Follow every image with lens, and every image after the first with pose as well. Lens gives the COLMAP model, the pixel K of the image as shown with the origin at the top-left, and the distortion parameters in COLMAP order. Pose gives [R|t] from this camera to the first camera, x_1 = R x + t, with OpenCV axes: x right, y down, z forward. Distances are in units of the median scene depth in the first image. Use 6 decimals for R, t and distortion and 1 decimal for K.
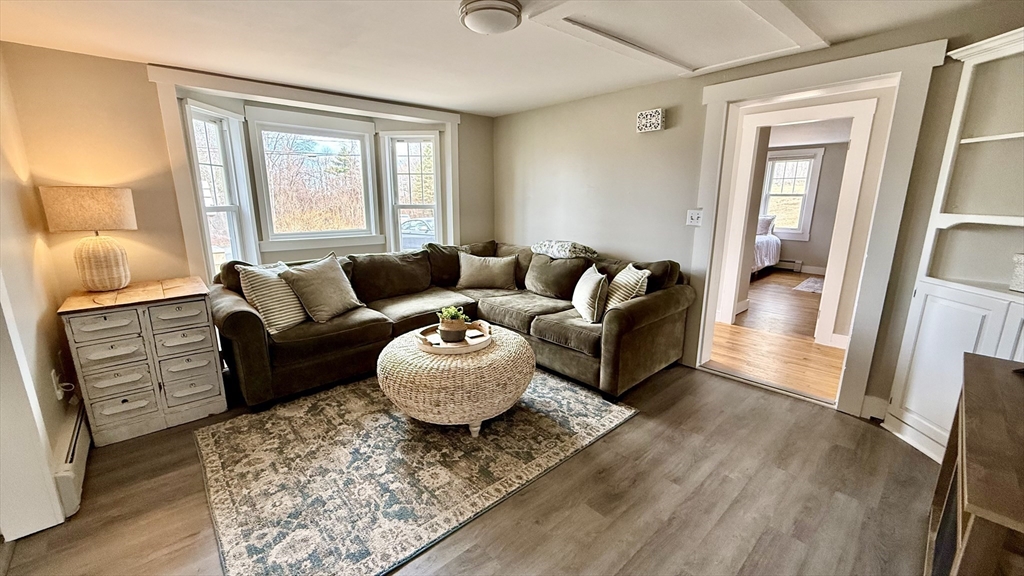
lens RADIAL K [[406.3, 0, 510.8], [0, 406.3, 291.1], [0, 0, 1]] dist [-0.001883, -0.000191]
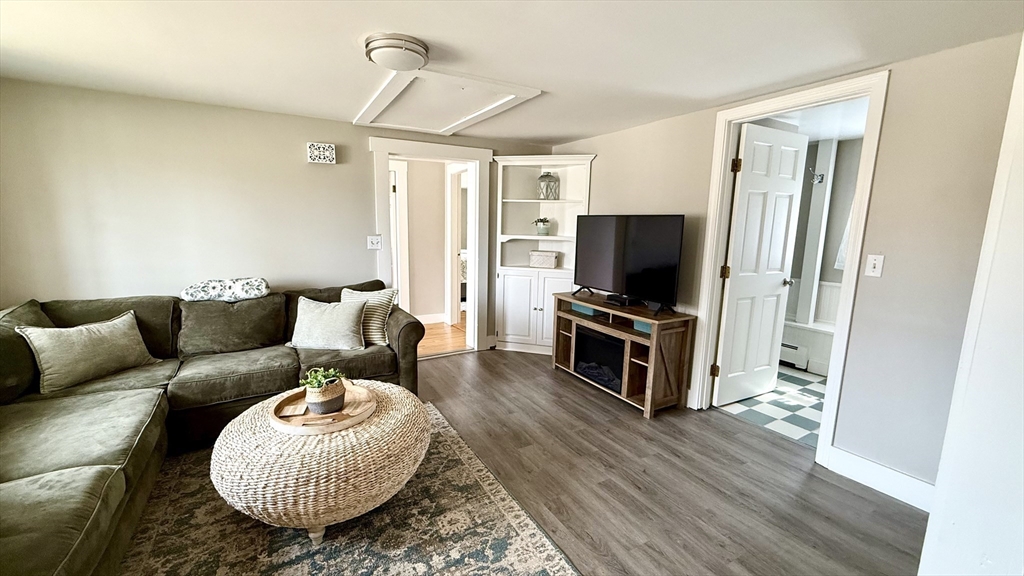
lens RADIAL K [[406.3, 0, 507.6], [0, 406.3, 290.8], [0, 0, 1]] dist [-0.001883, -0.000191]
pose [[0.219600, -0.159944, 0.962390, -0.799558], [0.201354, 0.972661, 0.115706, -0.127546], [-0.954585, 0.168372, 0.245802, 0.445447]]
